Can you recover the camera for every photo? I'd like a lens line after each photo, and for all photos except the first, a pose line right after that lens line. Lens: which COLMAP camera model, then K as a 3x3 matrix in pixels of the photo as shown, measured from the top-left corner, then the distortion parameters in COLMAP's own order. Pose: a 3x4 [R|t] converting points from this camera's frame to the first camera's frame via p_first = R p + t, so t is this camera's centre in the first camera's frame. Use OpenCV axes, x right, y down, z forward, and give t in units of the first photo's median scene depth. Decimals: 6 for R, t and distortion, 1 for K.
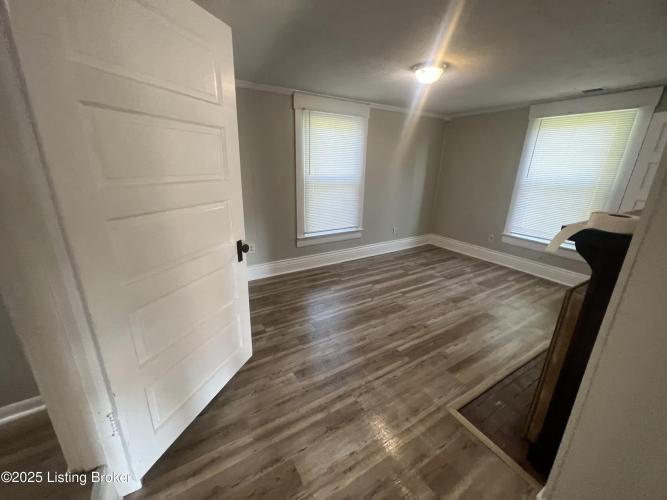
lens RADIAL K [[269.5, 0, 332.5], [0, 269.5, 248.7], [0, 0, 1]] dist [-0.000520, -0.000100]
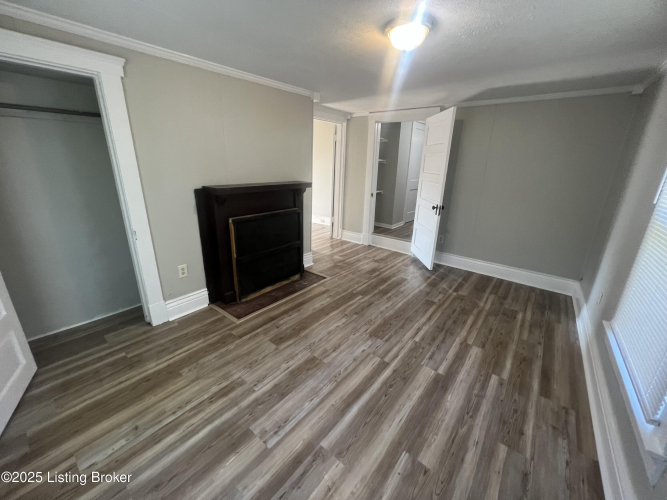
lens RADIAL K [[269.5, 0, 333.9], [0, 269.5, 248.4], [0, 0, 1]] dist [-0.000520, -0.000100]
pose [[-0.938464, 0.061418, -0.339872, 0.609877], [-0.147912, 0.817781, 0.556199, -0.427786], [0.312102, 0.572243, -0.758373, 1.359105]]
